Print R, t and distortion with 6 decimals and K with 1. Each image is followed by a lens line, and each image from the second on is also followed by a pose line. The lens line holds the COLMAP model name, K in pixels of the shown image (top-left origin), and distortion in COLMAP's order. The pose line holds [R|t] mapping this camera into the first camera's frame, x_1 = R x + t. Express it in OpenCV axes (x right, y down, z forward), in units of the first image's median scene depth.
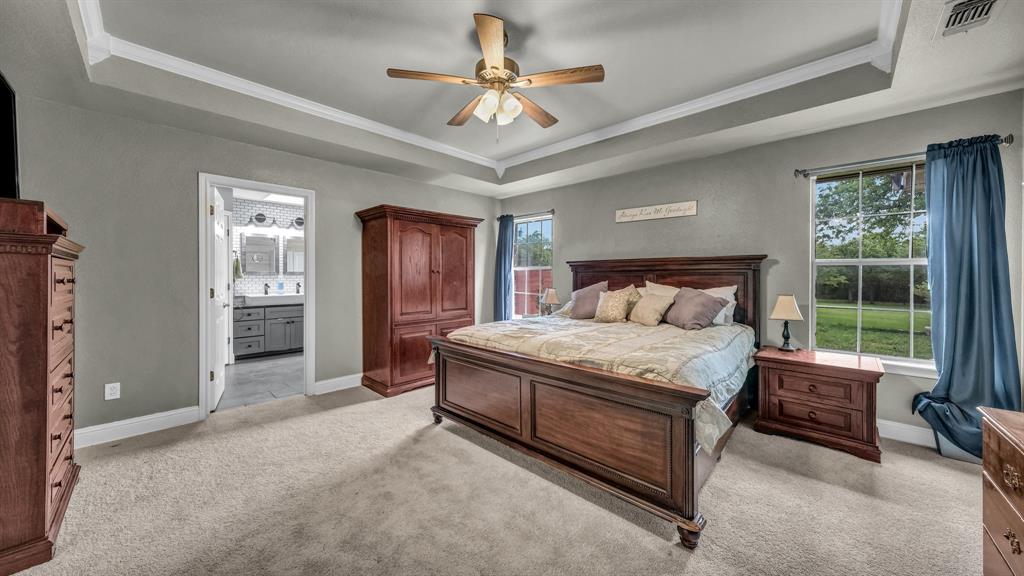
lens RADIAL K [[366.7, 0, 514.2], [0, 366.7, 282.1], [0, 0, 1]] dist [0.002320, 0.000125]
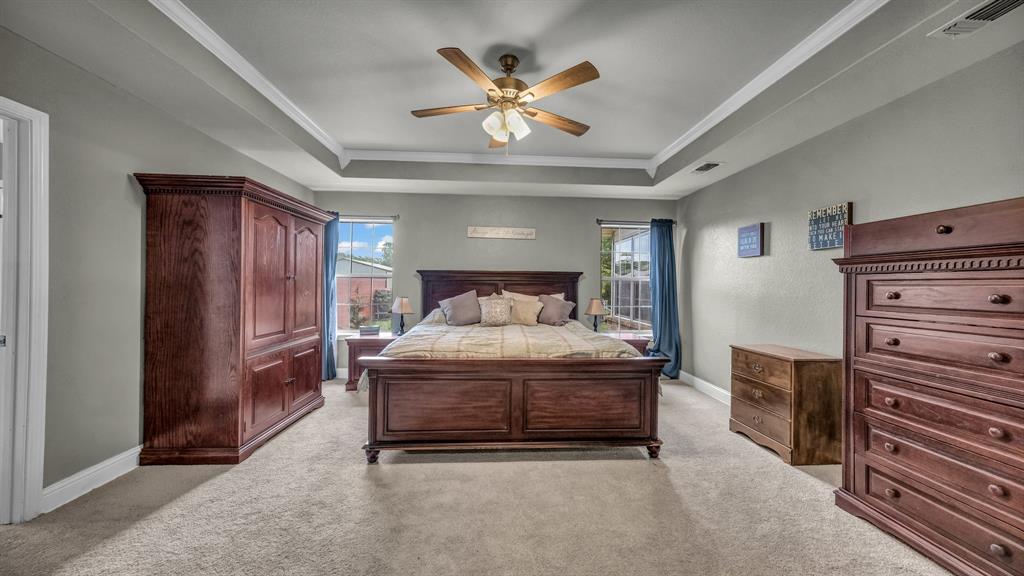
lens RADIAL K [[360.4, 0, 513.7], [0, 360.4, 286.9], [0, 0, 1]] dist [-0.000679, 0.003365]
pose [[0.675088, 0.005434, 0.737717, -0.517009], [0.001100, 0.999964, -0.008373, -0.002406], [-0.737736, 0.006464, 0.675058, 0.188090]]
